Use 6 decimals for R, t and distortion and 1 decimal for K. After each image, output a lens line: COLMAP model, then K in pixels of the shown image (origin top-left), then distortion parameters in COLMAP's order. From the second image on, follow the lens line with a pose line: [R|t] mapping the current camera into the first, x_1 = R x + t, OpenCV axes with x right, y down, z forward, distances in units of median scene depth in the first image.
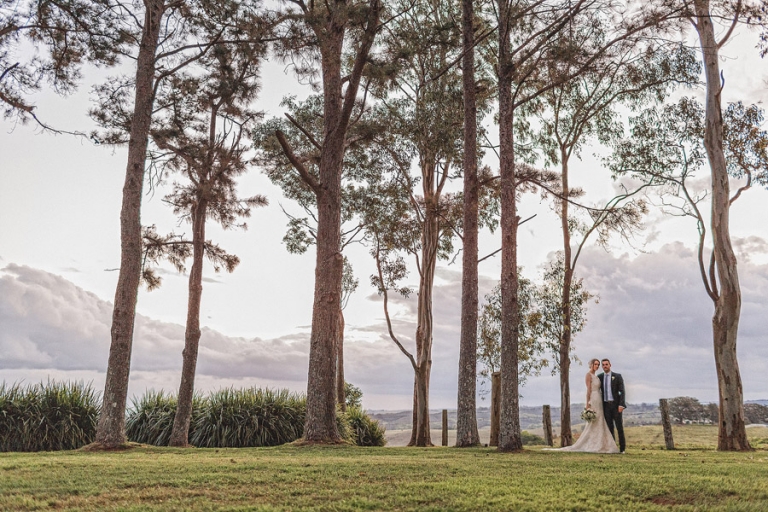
lens RADIAL K [[751.1, 0, 384.0], [0, 751.1, 256.0], [0, 0, 1]] dist [0.021064, 0.007833]
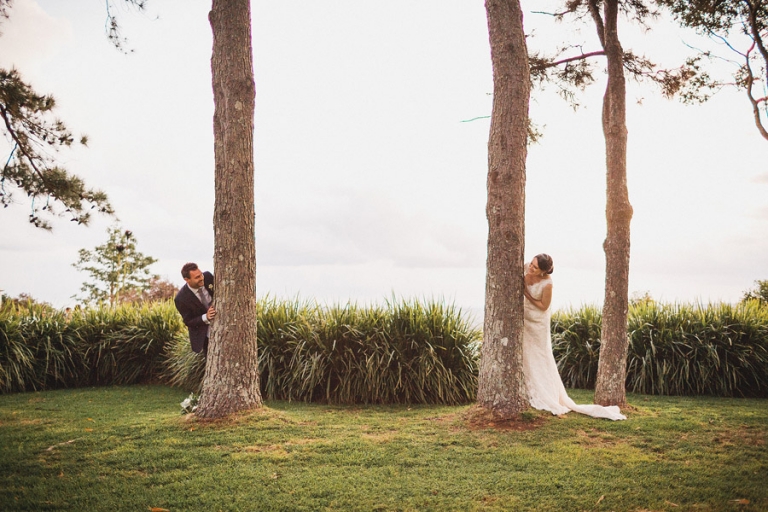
lens RADIAL K [[751.1, 0, 384.0], [0, 751.1, 256.0], [0, 0, 1]] dist [0.021064, 0.007833]
pose [[0.905587, -0.036275, -0.422607, -0.172012], [0.094833, 0.988431, 0.118370, 0.051565], [0.413424, -0.147271, 0.898550, 0.405043]]
